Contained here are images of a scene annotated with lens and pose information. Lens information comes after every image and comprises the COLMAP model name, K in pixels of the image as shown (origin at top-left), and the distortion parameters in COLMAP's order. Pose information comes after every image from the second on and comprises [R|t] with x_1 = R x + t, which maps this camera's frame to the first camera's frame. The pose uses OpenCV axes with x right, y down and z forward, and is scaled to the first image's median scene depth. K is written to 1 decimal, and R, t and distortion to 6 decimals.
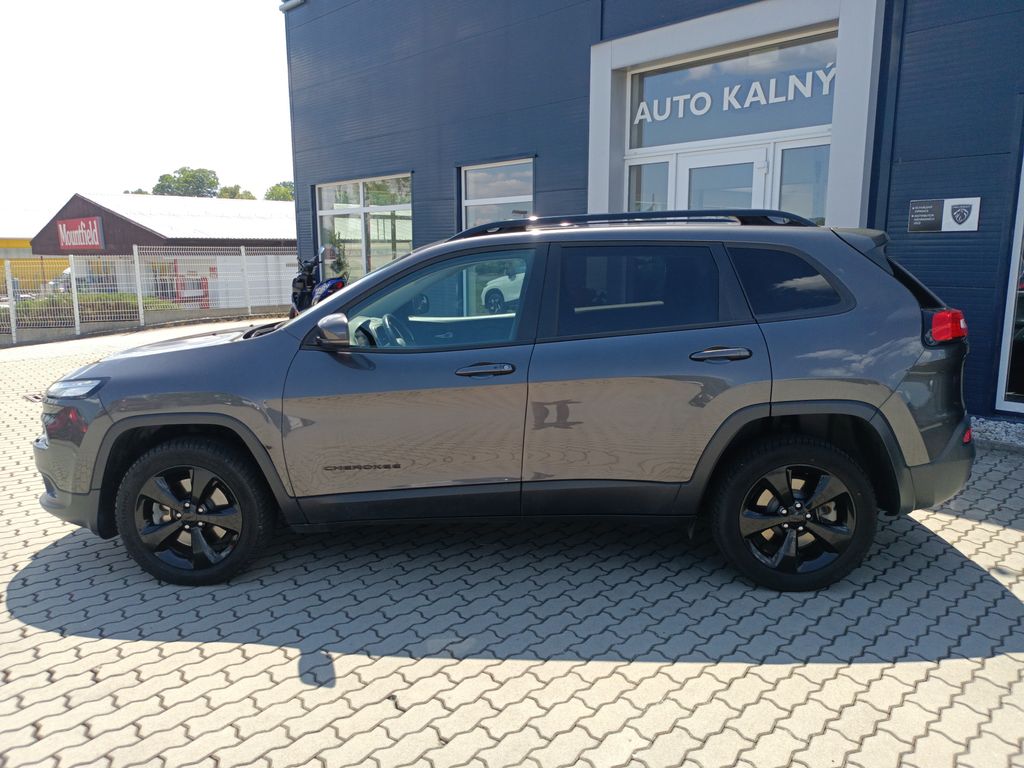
lens RADIAL K [[766.2, 0, 512.0], [0, 766.2, 384.0], [0, 0, 1]] dist [0.024043, -0.000142]
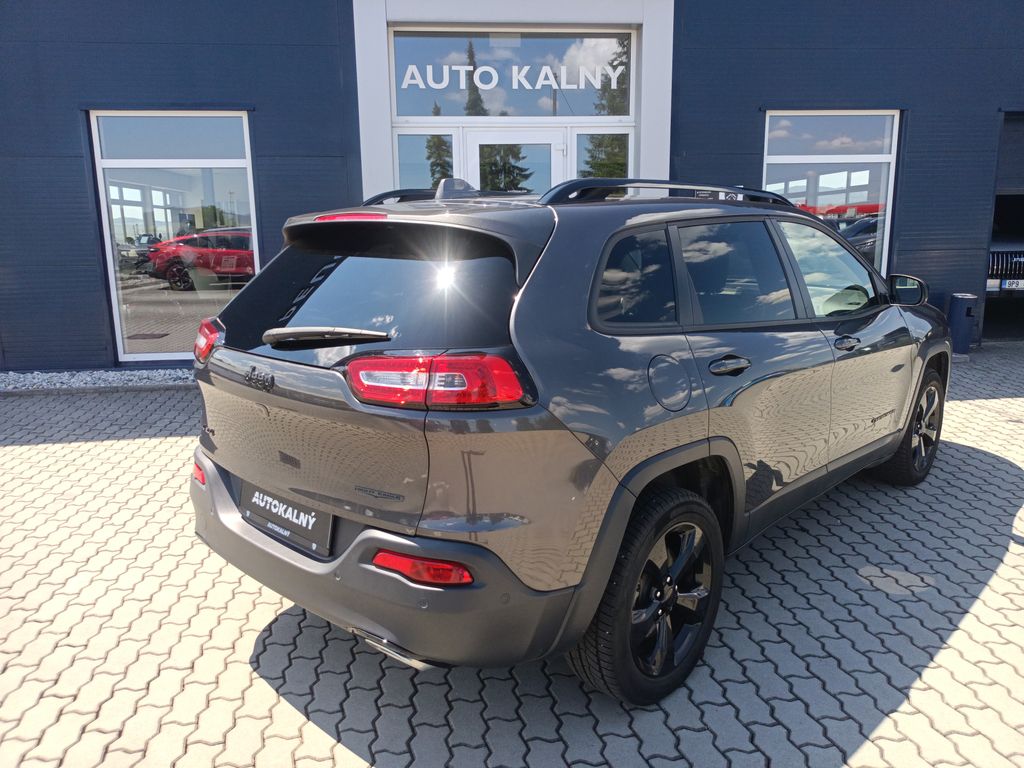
lens RADIAL K [[746.9, 0, 512.2], [0, 746.9, 375.1], [0, 0, 1]] dist [0.012126, 0.002873]
pose [[0.631332, -0.138396, 0.763064, -0.502348], [0.141811, 0.987959, 0.061855, -0.047890], [-0.762436, 0.069160, 0.643357, 0.392377]]
